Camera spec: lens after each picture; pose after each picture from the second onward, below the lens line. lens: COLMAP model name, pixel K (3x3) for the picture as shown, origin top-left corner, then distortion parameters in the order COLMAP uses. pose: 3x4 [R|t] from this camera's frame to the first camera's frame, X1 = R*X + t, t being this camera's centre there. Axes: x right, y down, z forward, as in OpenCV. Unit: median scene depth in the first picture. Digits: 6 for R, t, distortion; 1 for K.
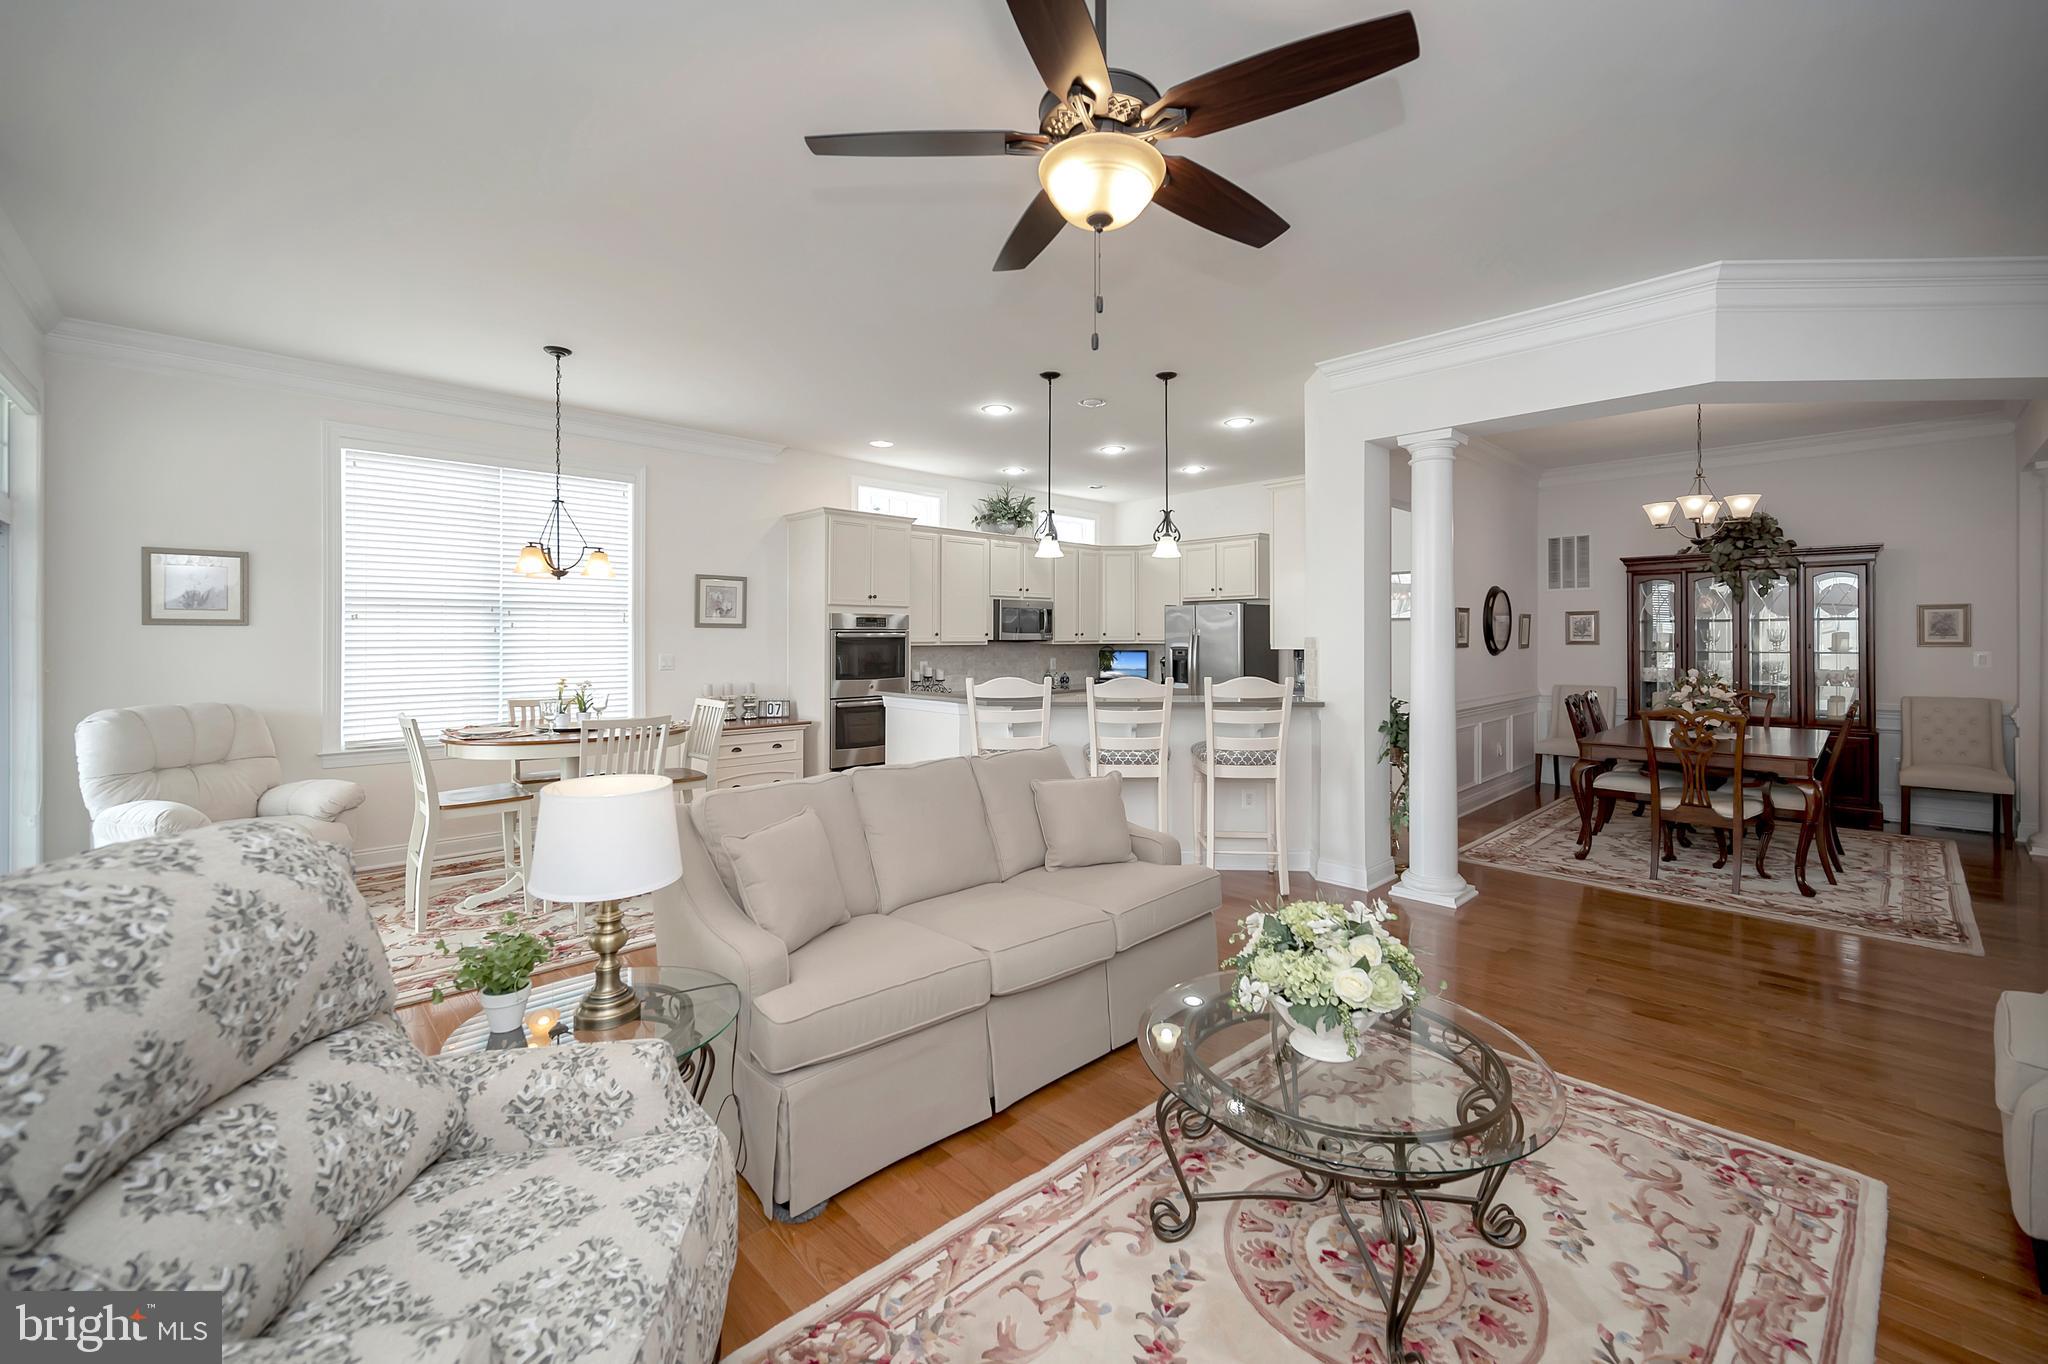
lens RADIAL K [[832.0, 0, 1026.7], [0, 832.0, 644.6], [0, 0, 1]] dist [-0.001187, -0.000912]
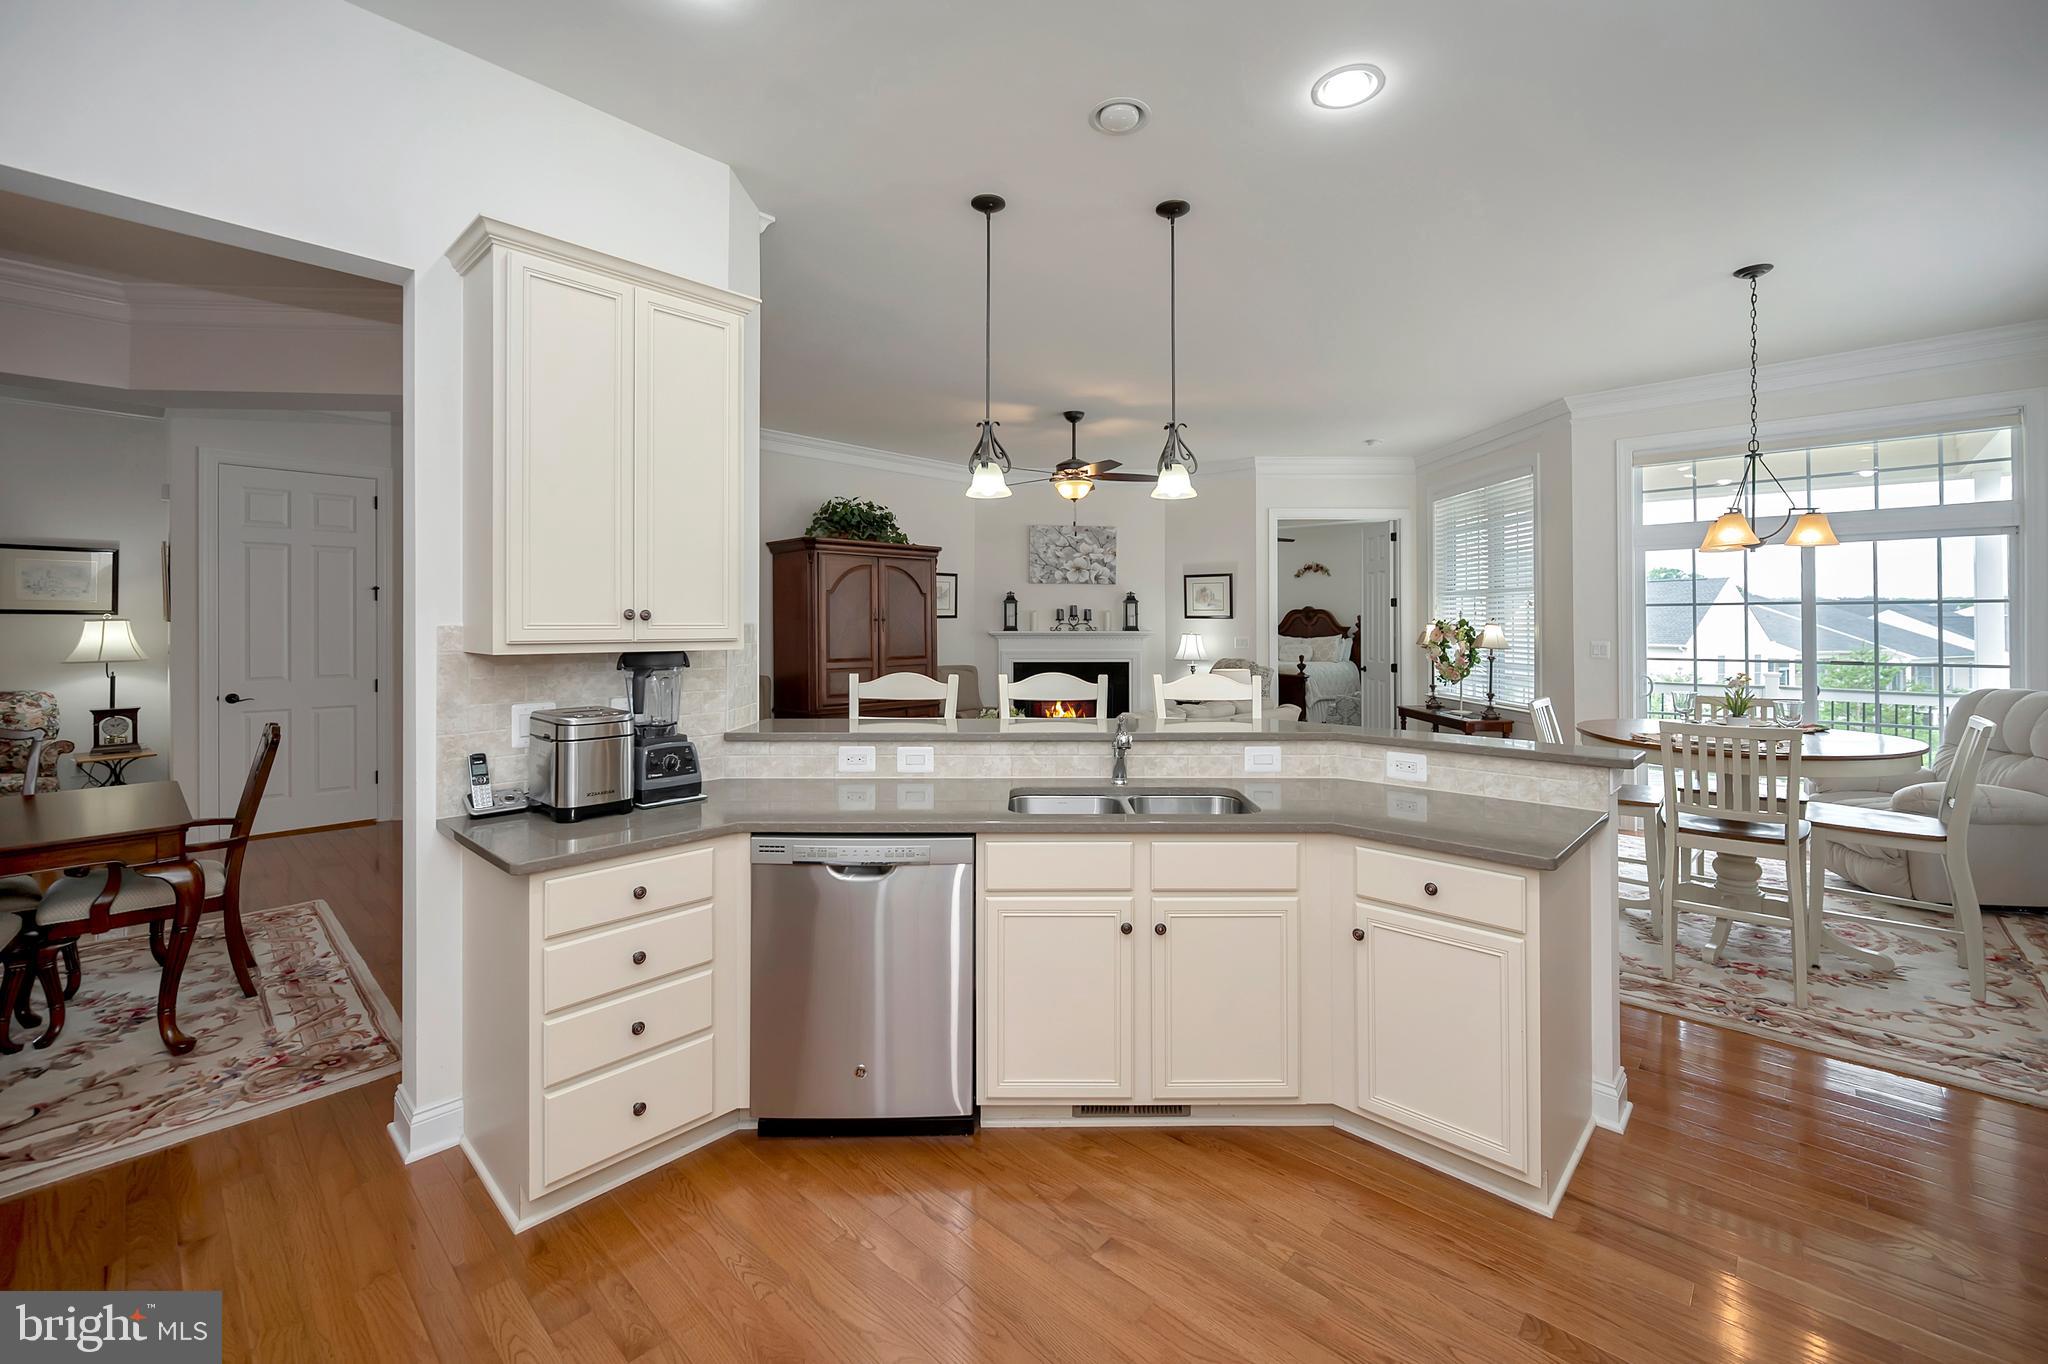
lens RADIAL K [[832.0, 0, 1025.5], [0, 832.0, 627.4], [0, 0, 1]] dist [-0.001187, -0.000912]
pose [[-0.998471, 0.000169, -0.055270, 0.136486], [-0.000534, 0.999919, 0.012718, -0.009113], [0.055268, 0.012728, -0.998390, 1.250258]]
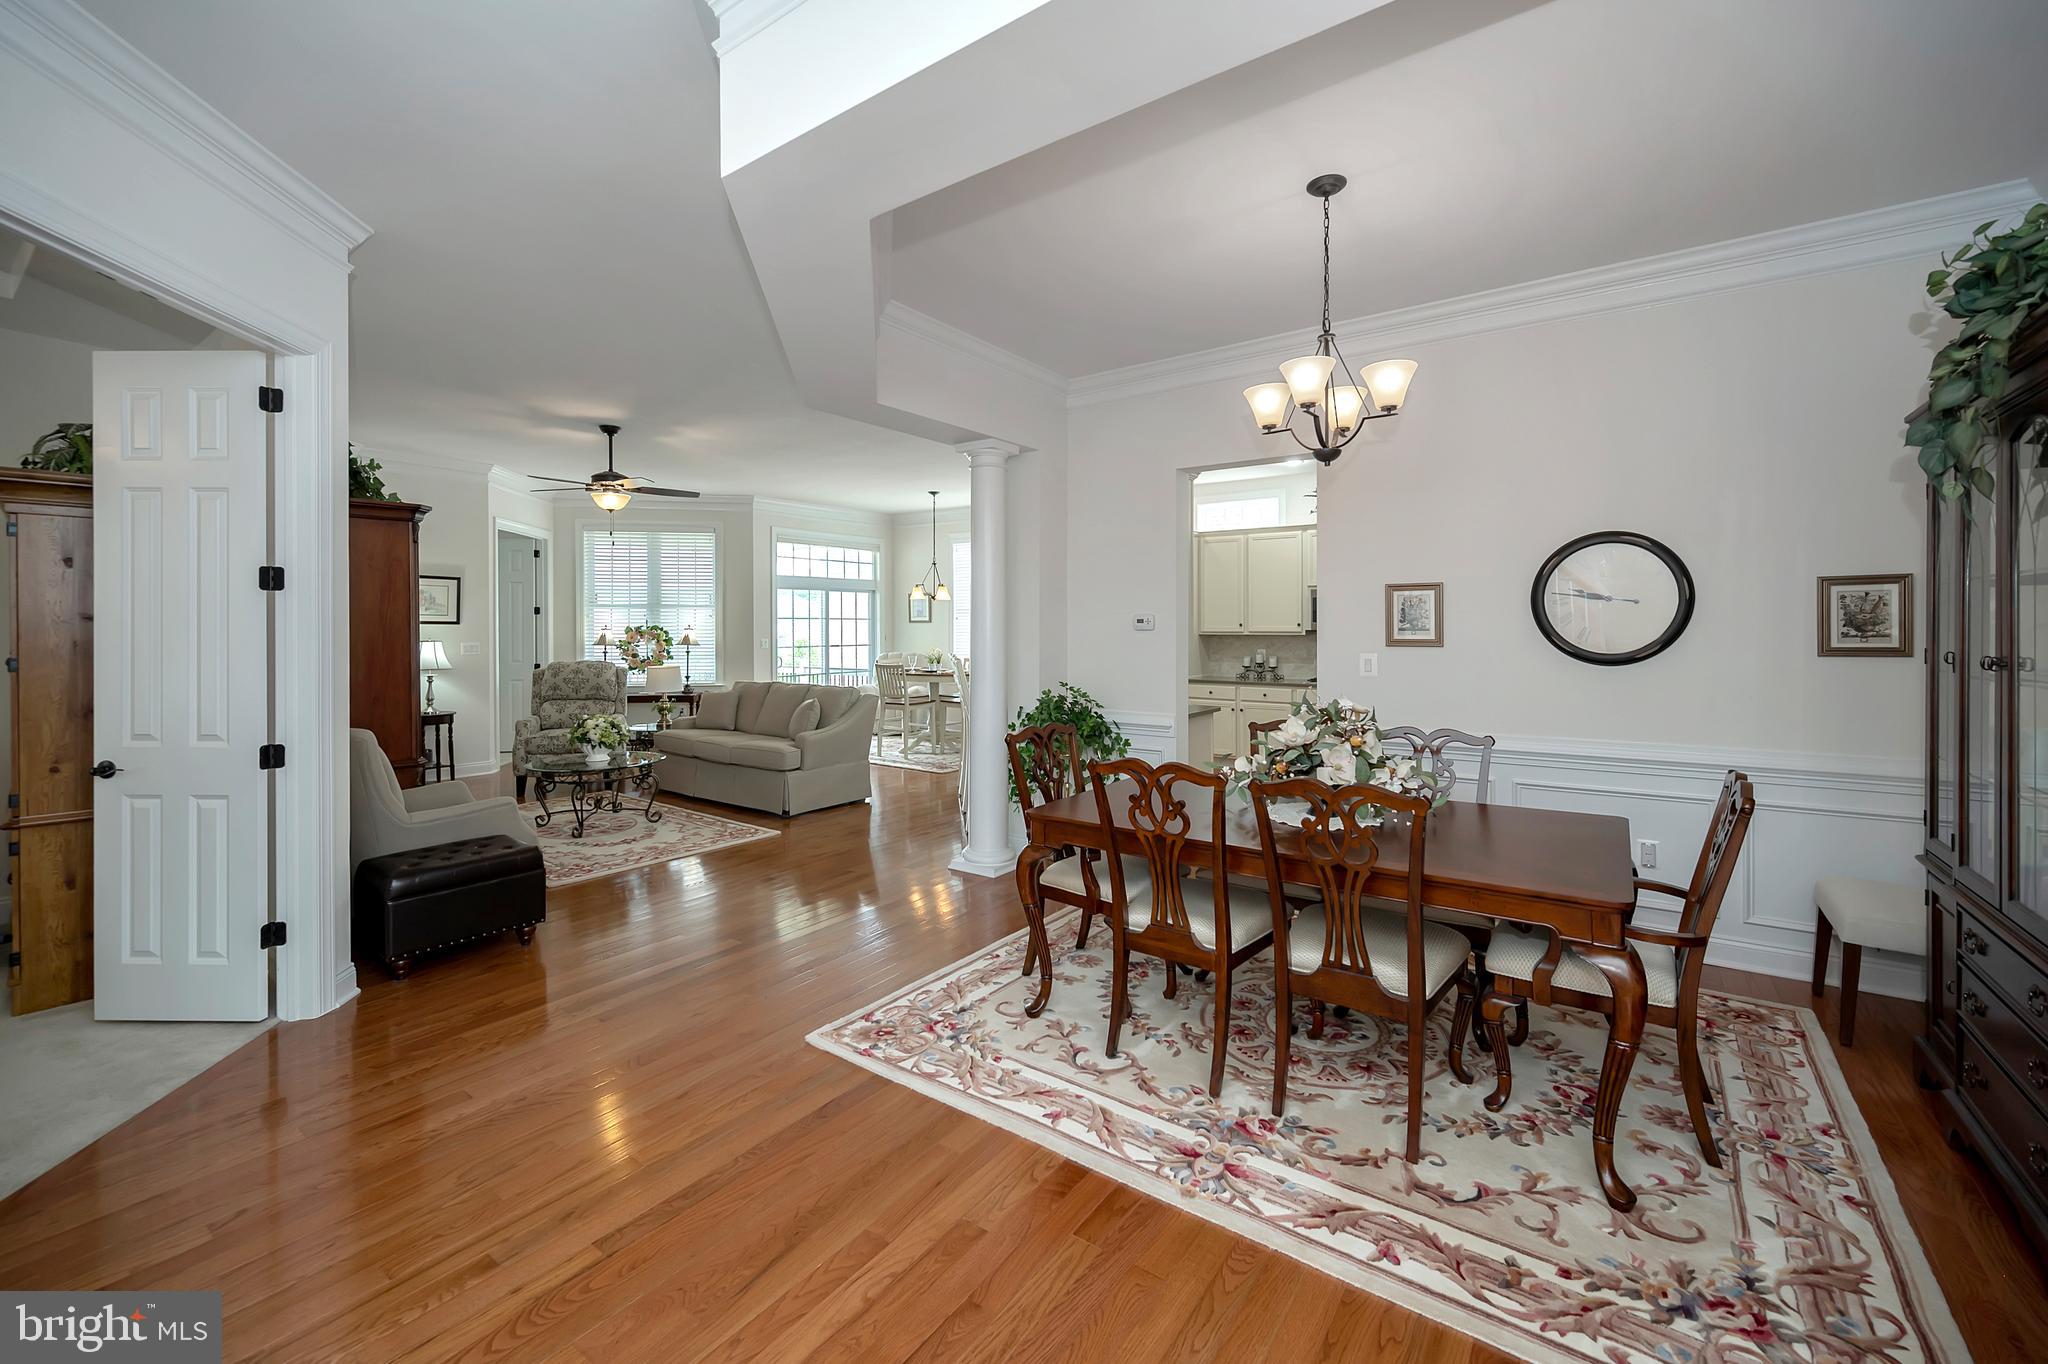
lens RADIAL K [[832.0, 0, 1039.7], [0, 832.0, 641.0], [0, 0, 1]] dist [-0.001187, -0.000912]
pose [[0.192417, 0.016713, -0.981171, 1.110380], [-0.007011, 0.999853, 0.015657, -0.007262], [0.981288, 0.003866, 0.192506, 0.602611]]
